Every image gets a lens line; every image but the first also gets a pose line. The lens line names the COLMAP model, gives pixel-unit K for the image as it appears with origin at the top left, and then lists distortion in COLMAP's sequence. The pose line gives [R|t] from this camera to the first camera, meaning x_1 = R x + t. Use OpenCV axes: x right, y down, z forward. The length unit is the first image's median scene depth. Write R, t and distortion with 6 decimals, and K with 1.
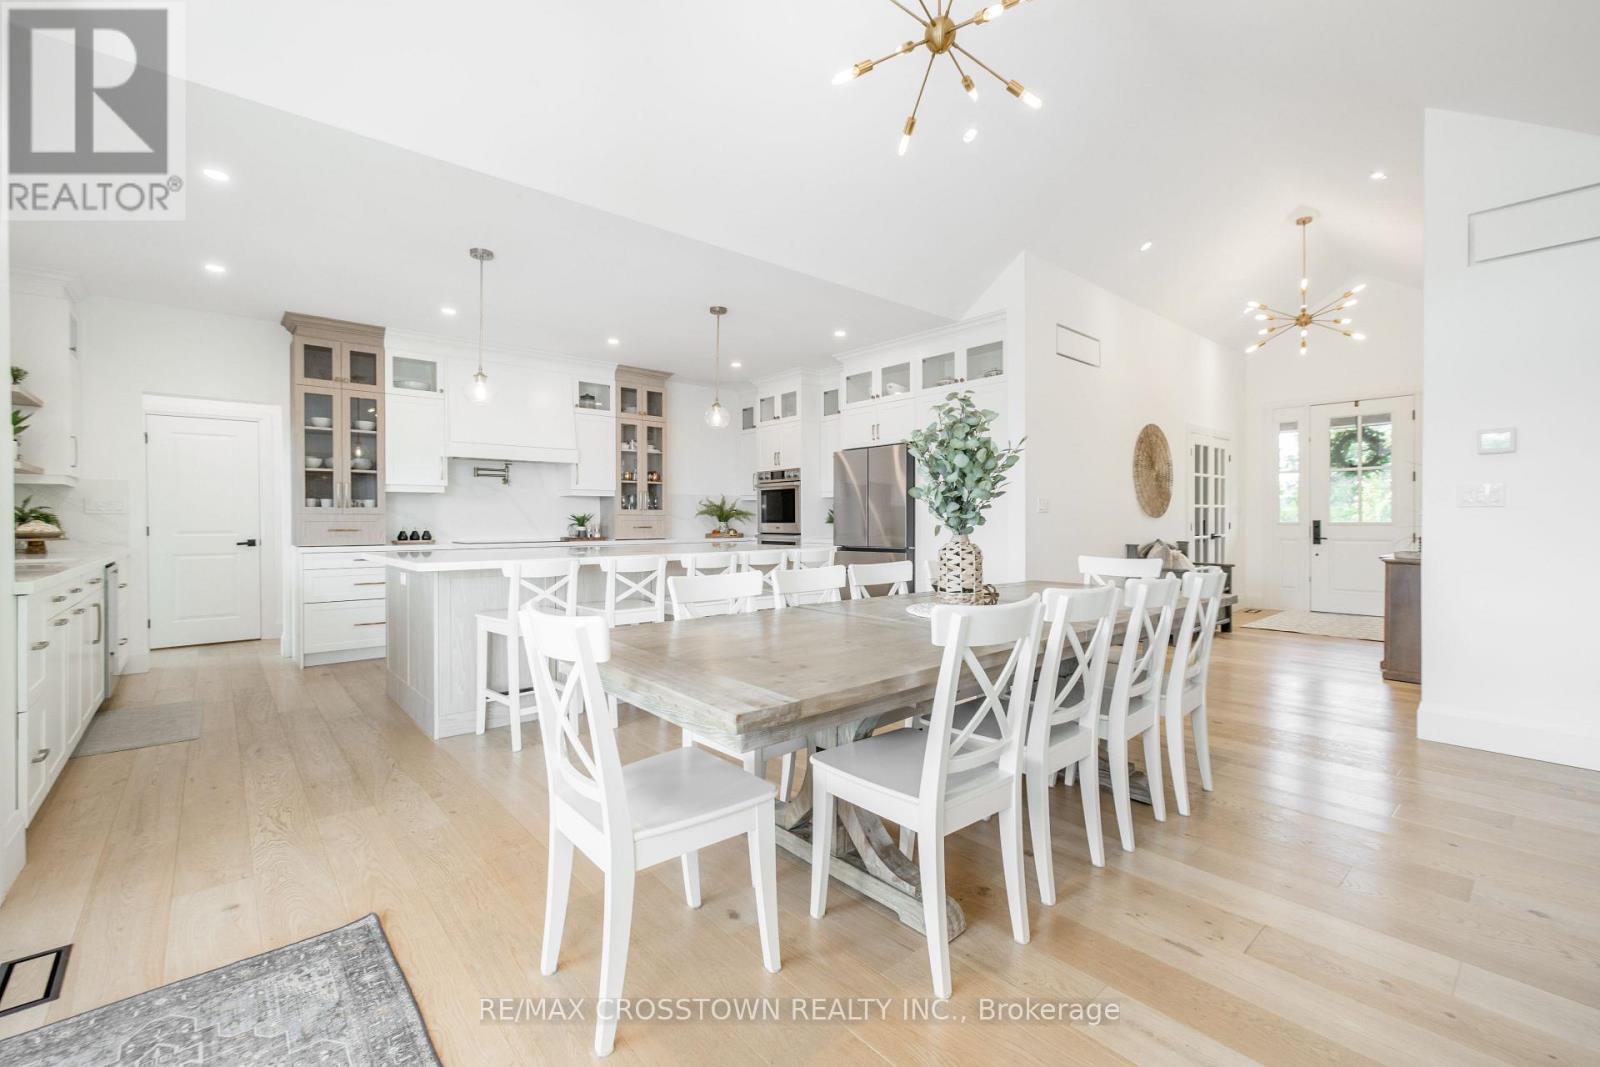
lens RADIAL K [[677.5, 0, 798.0], [0, 677.5, 520.4], [0, 0, 1]] dist [-0.000707, 0.000432]
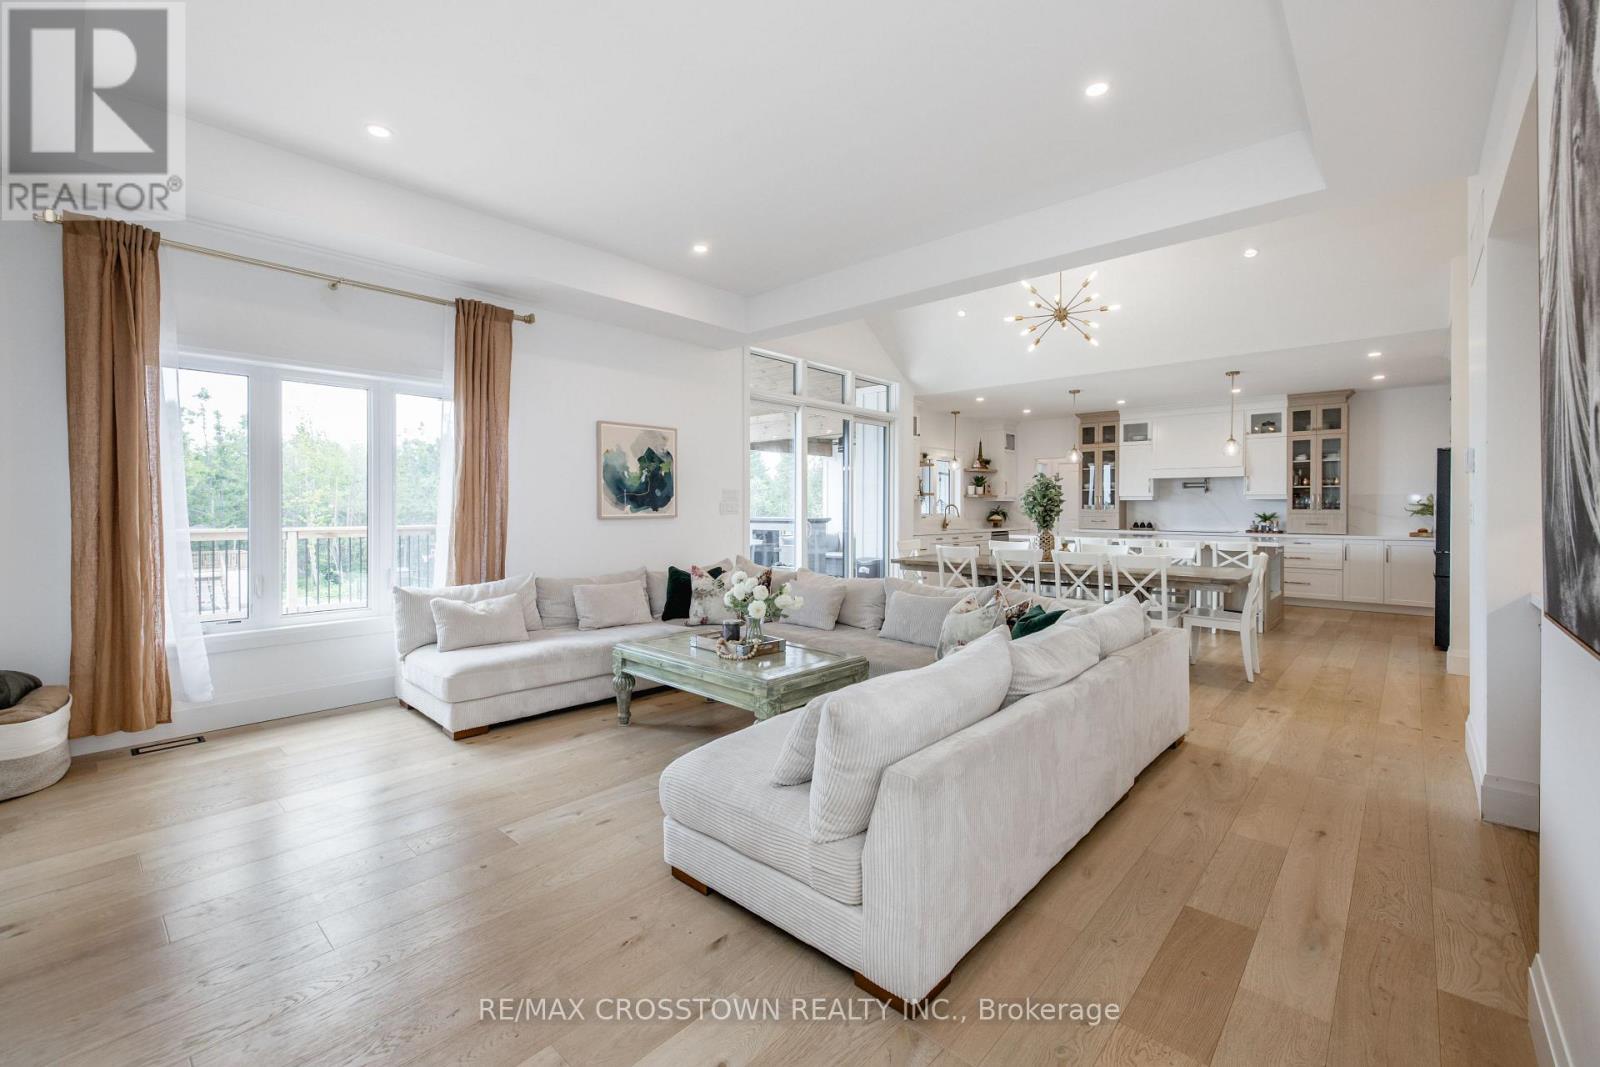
lens RADIAL K [[677.5, 0, 793.1], [0, 677.5, 515.4], [0, 0, 1]] dist [-0.000707, 0.000432]
pose [[0.113803, 0.015990, -0.993375, 1.045860], [-0.002540, 0.999872, 0.015803, -0.027093], [0.993500, 0.000724, 0.113829, -0.071575]]
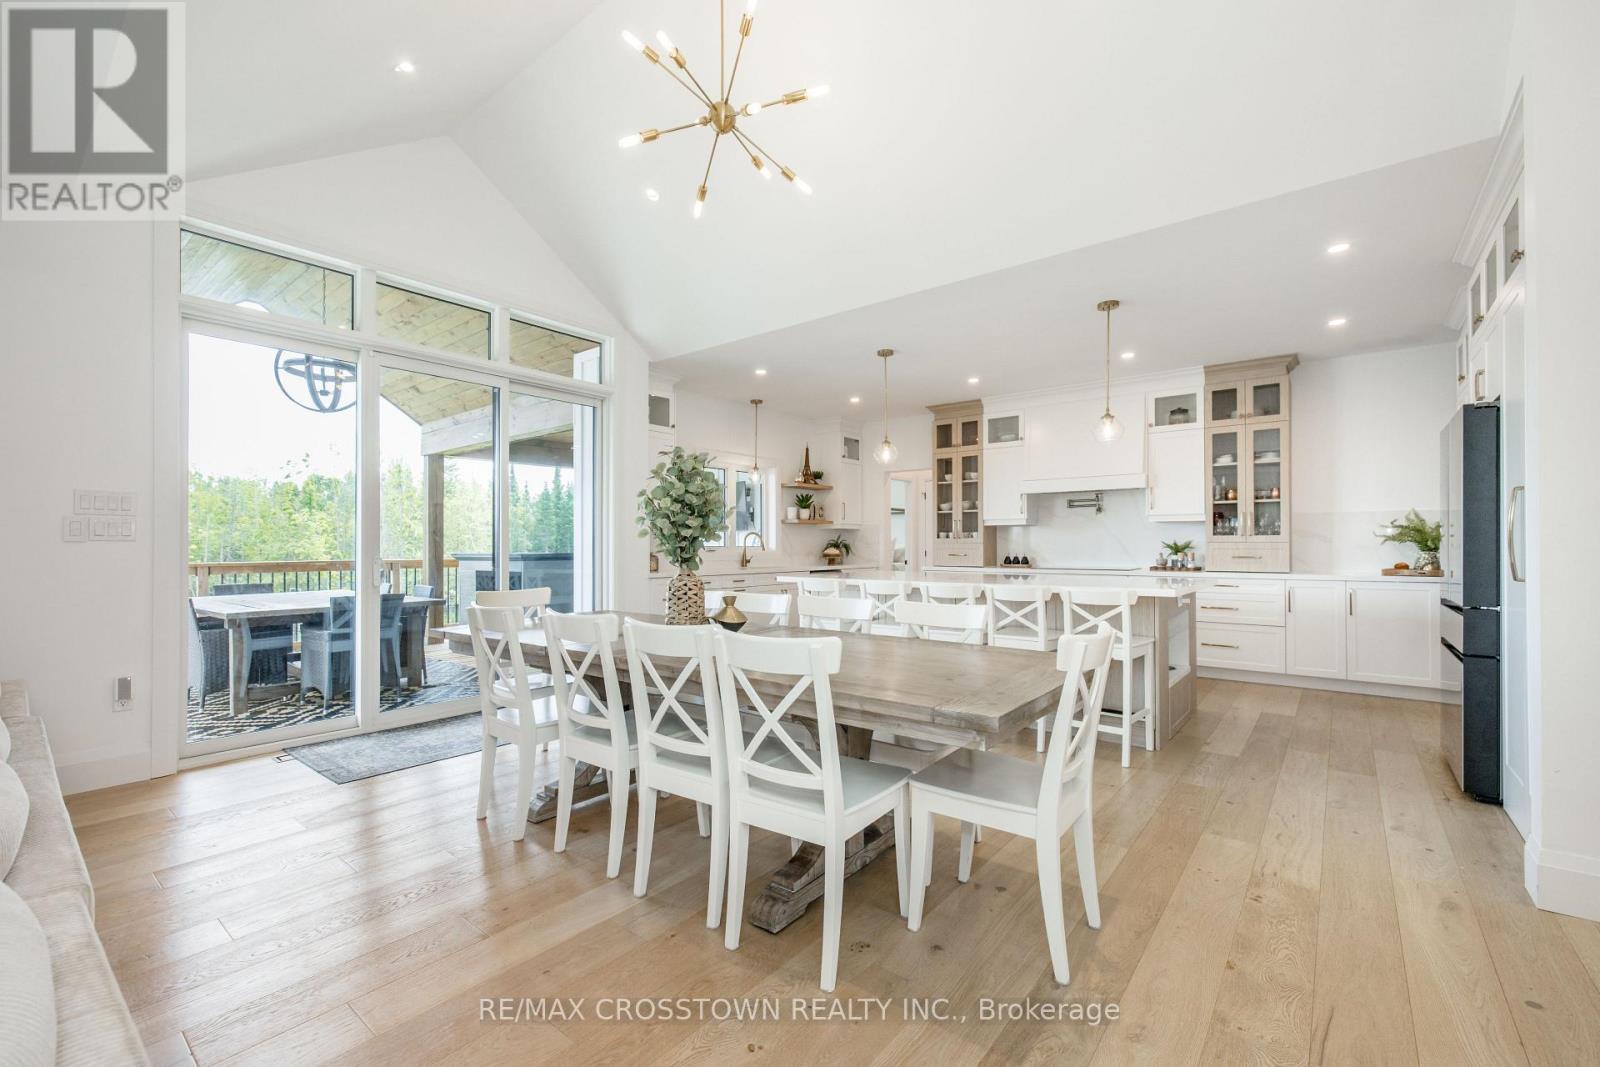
lens RADIAL K [[677.5, 0, 797.9], [0, 677.5, 546.4], [0, 0, 1]] dist [-0.000707, 0.000432]
pose [[0.177090, 0.003325, -0.984189, 0.571883], [0.000936, 0.999993, 0.003547, -0.007470], [0.984194, -0.001550, 0.177086, 0.403853]]
